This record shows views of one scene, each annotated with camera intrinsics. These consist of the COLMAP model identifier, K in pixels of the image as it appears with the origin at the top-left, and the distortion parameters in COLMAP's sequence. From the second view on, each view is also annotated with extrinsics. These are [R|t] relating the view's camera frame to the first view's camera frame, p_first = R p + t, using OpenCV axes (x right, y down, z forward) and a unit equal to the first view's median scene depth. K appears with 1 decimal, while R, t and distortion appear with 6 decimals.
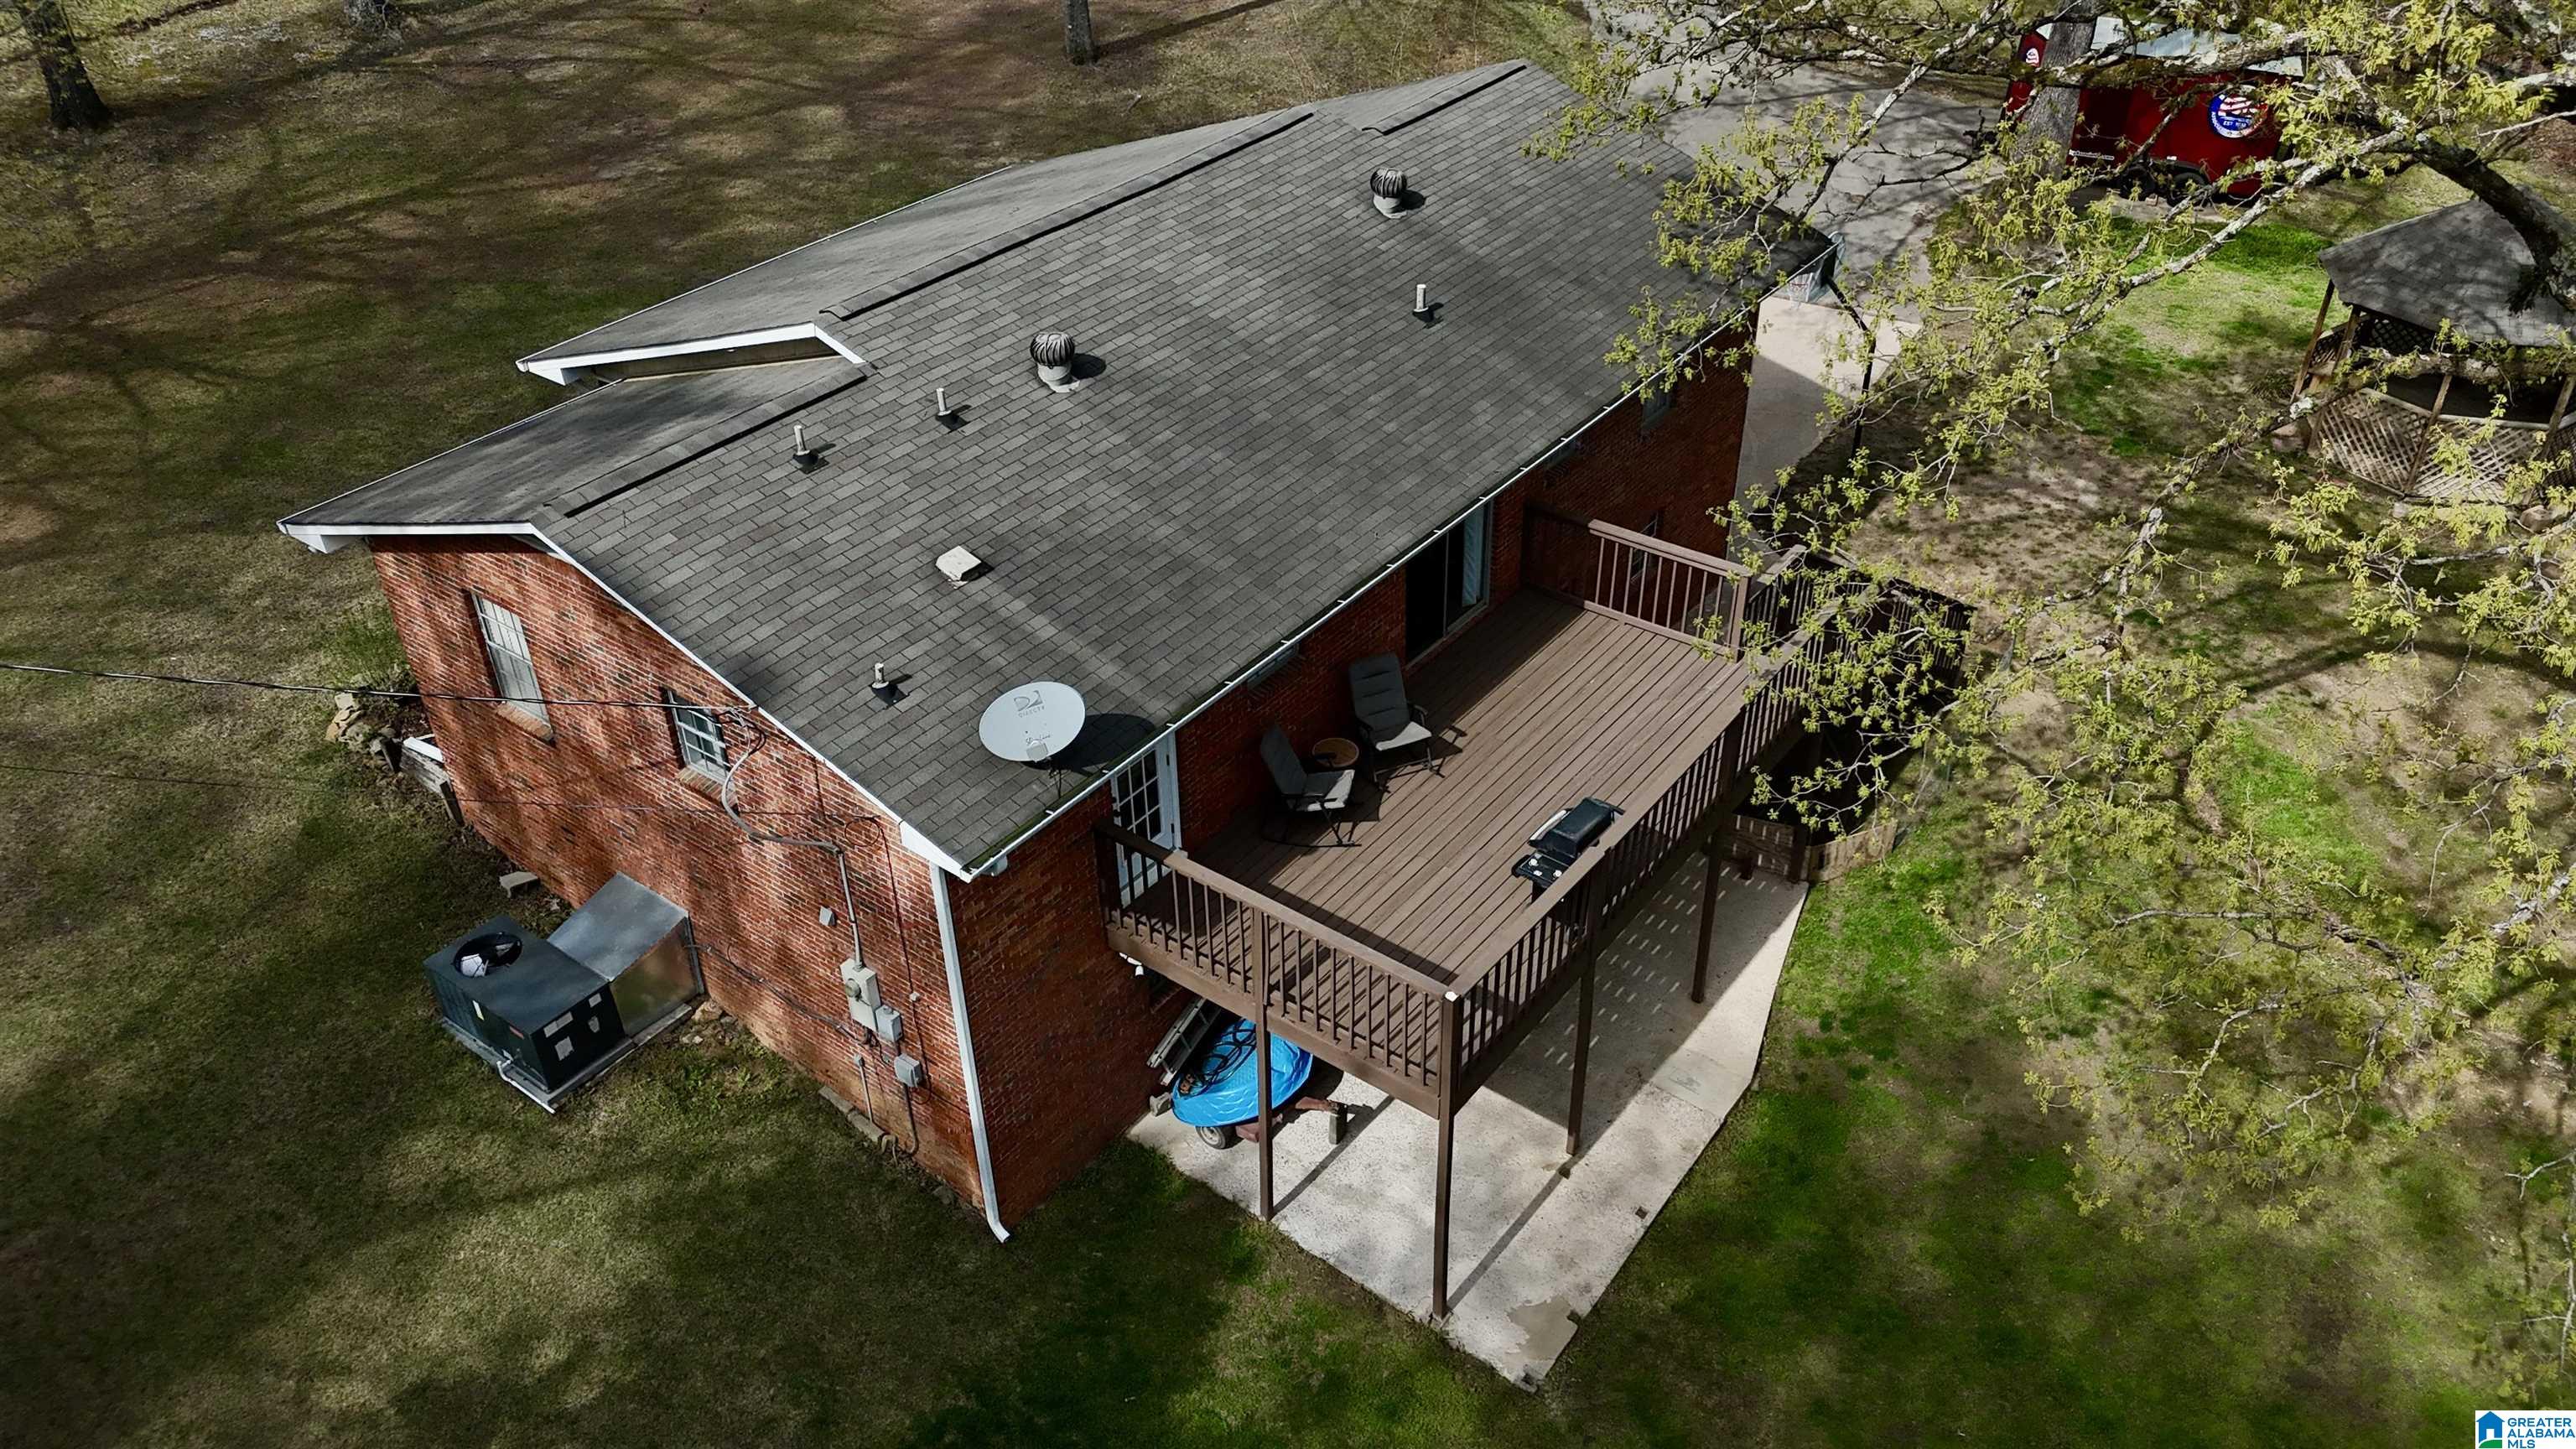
lens RADIAL K [[1909.5, 0, 1288.0], [0, 1909.5, 724.5], [0, 0, 1]] dist [0.055518, -0.029474]
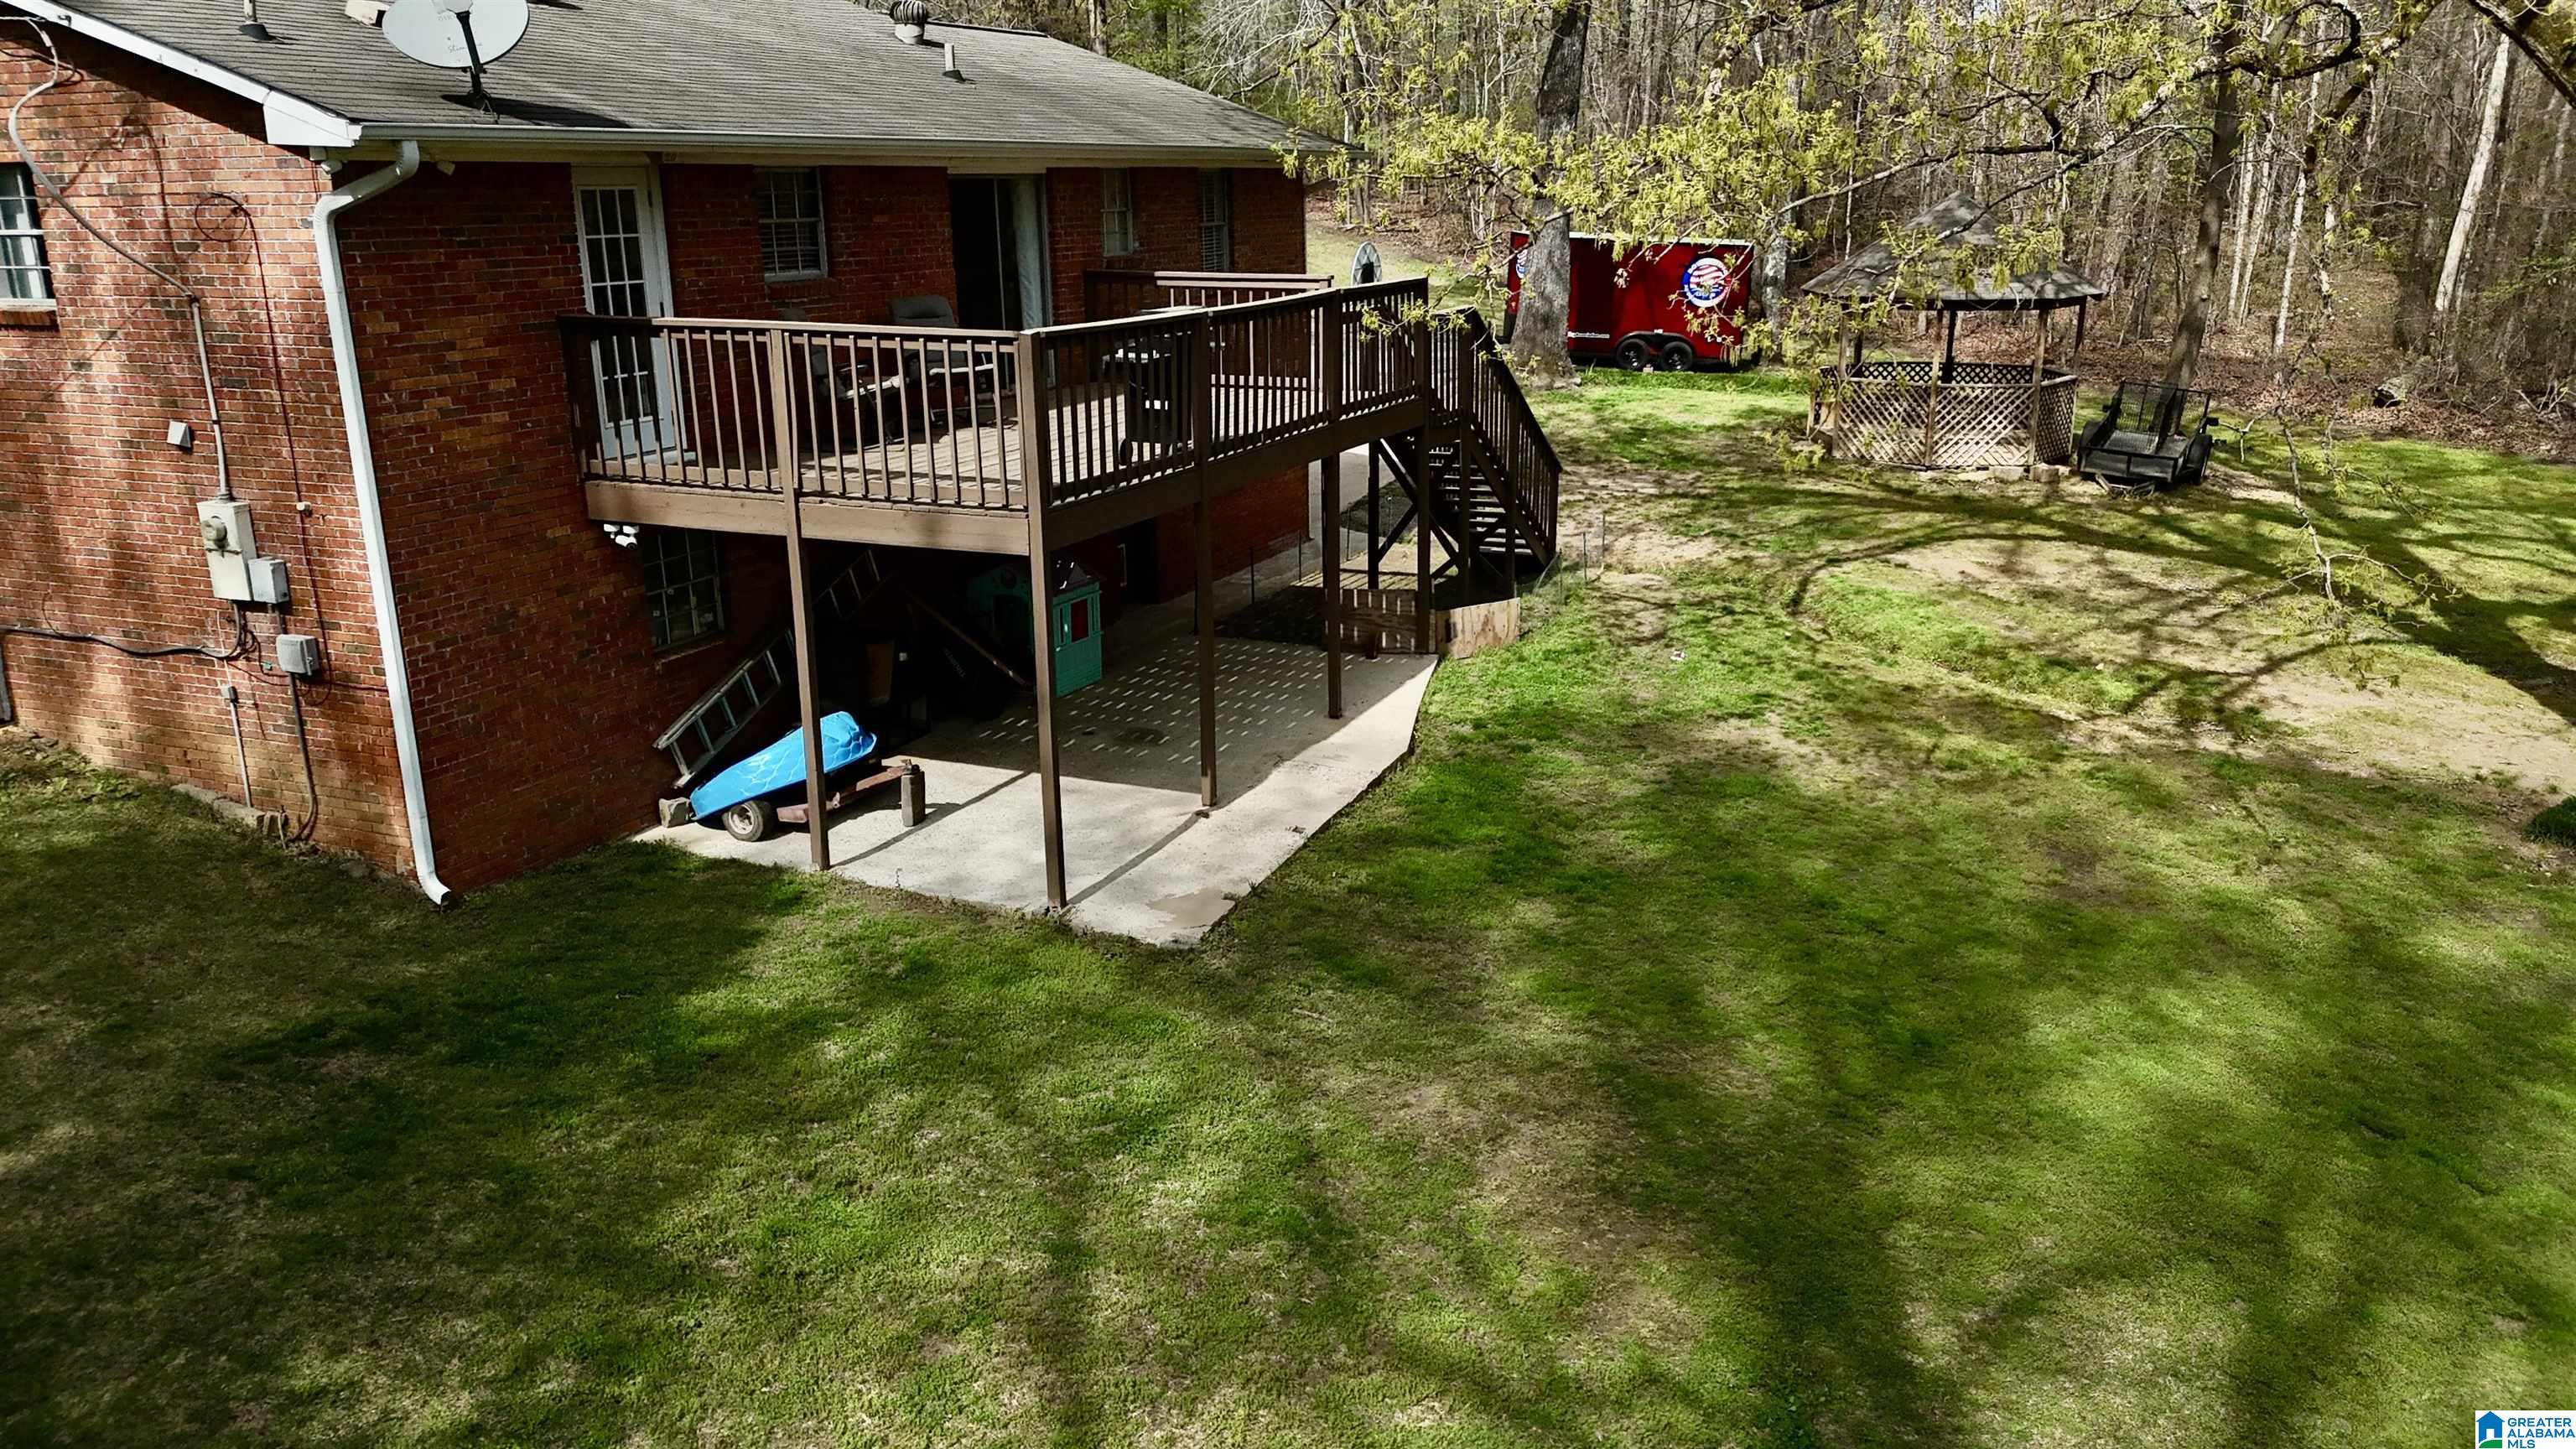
lens RADIAL K [[1894.9, 0, 1288.0], [0, 1894.9, 724.5], [0, 0, 1]] dist [0.107799, -0.133419]
pose [[0.973332, -0.057543, 0.222065, 0.004085], [0.128108, 0.939363, -0.318098, 0.453799], [-0.190296, 0.338063, 0.921684, 0.241308]]
